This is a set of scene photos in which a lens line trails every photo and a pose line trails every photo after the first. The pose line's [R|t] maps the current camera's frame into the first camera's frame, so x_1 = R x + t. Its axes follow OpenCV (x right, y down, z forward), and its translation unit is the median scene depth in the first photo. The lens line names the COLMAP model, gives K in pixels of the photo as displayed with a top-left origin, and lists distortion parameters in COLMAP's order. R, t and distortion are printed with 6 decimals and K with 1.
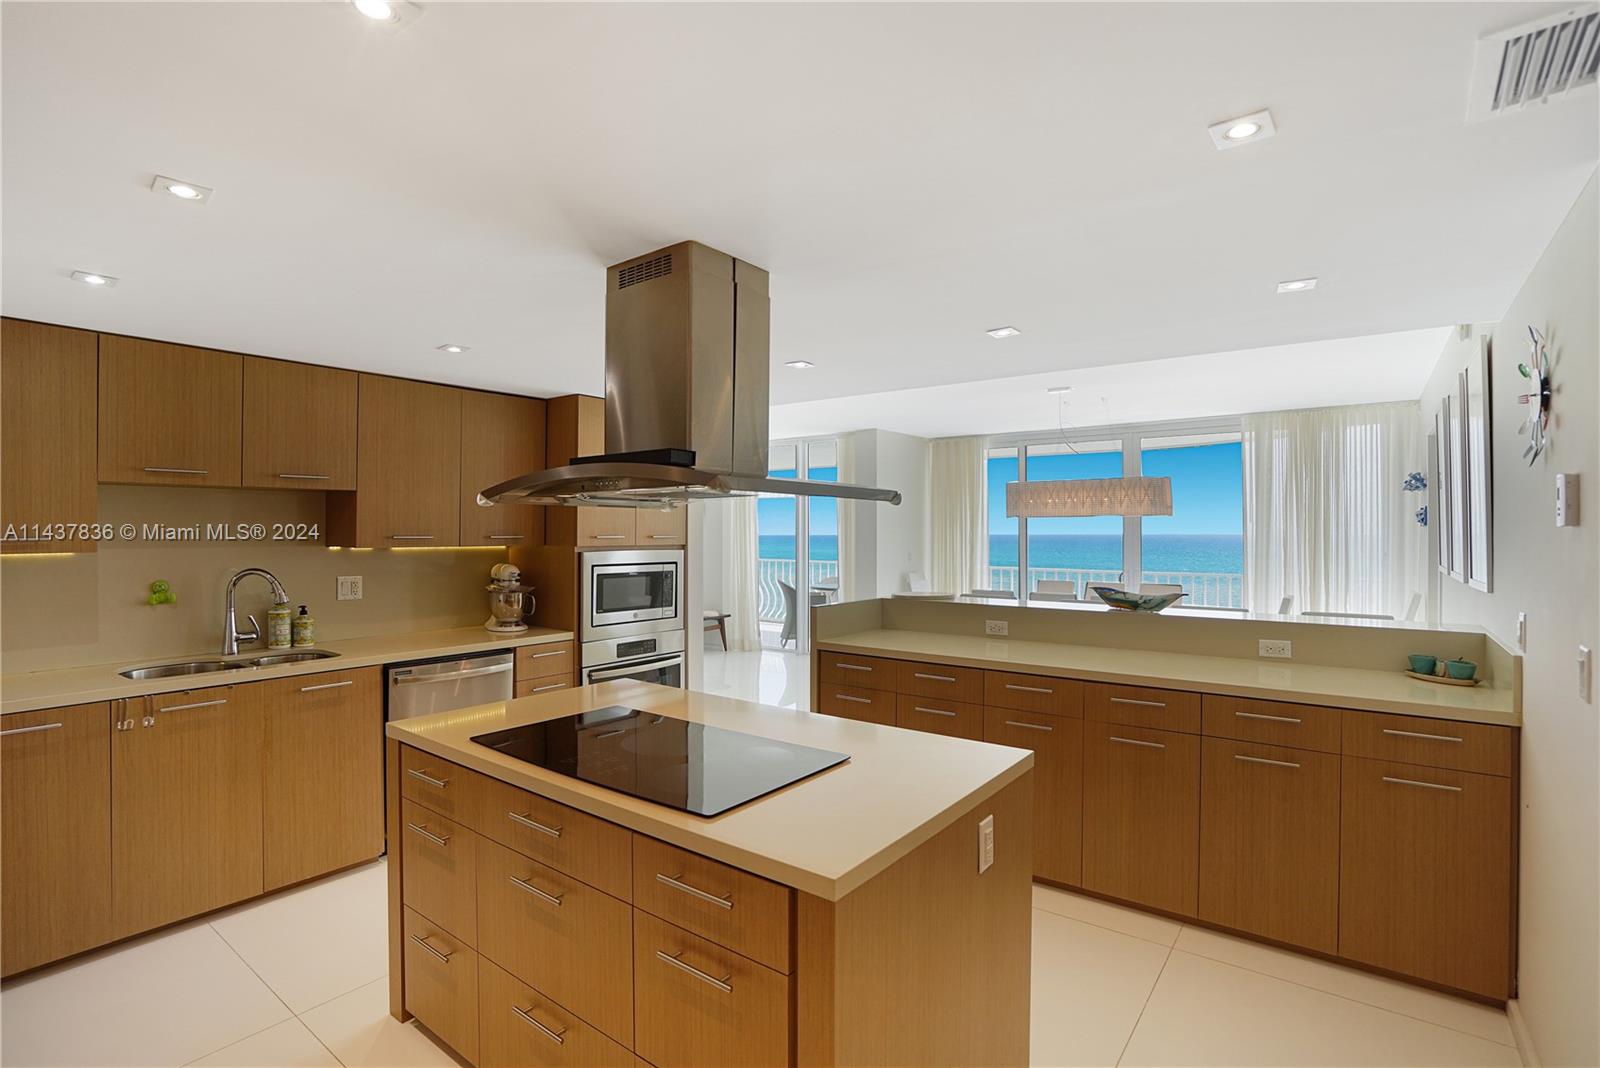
lens RADIAL K [[752.2, 0, 810.3], [0, 752.2, 531.2], [0, 0, 1]] dist [-0.018724, 0.000566]
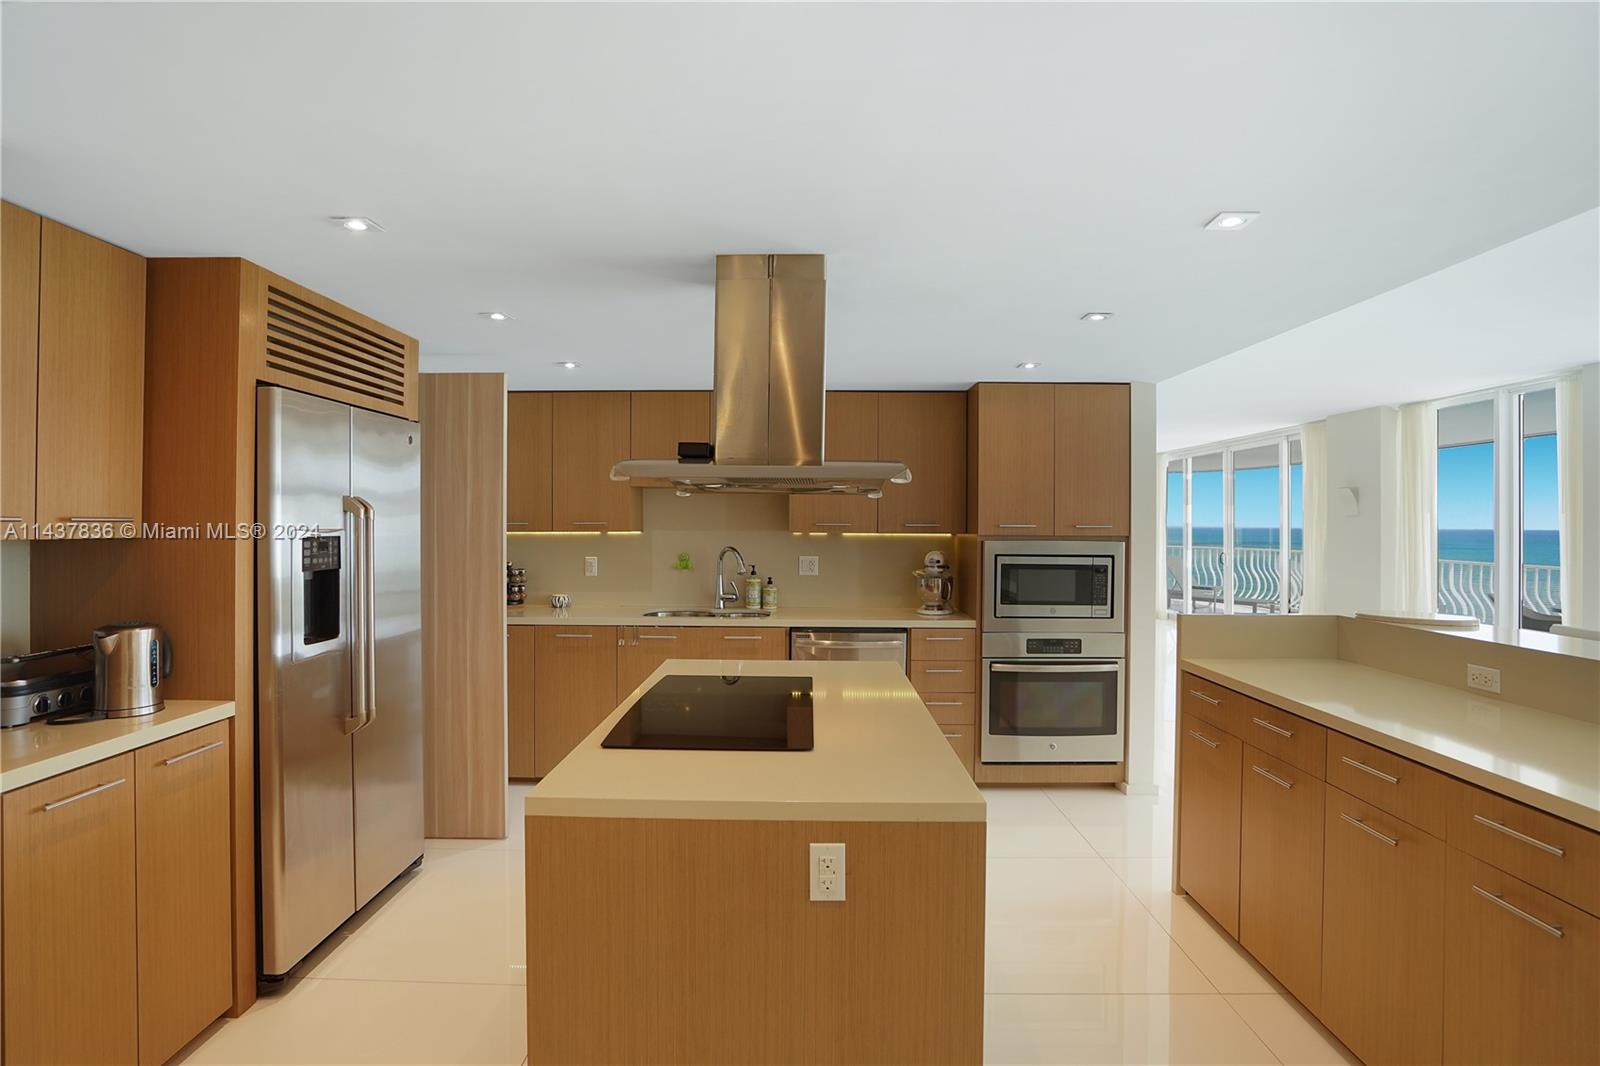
lens RADIAL K [[792.2, 0, 800.0], [0, 792.2, 533.0], [0, 0, 1]] dist [-0.044870, 0.001115]
pose [[0.605870, 0.011728, -0.795477, 0.376063], [-0.001955, 0.999910, 0.013253, 0.003687], [0.795561, -0.006474, 0.605839, 0.173236]]
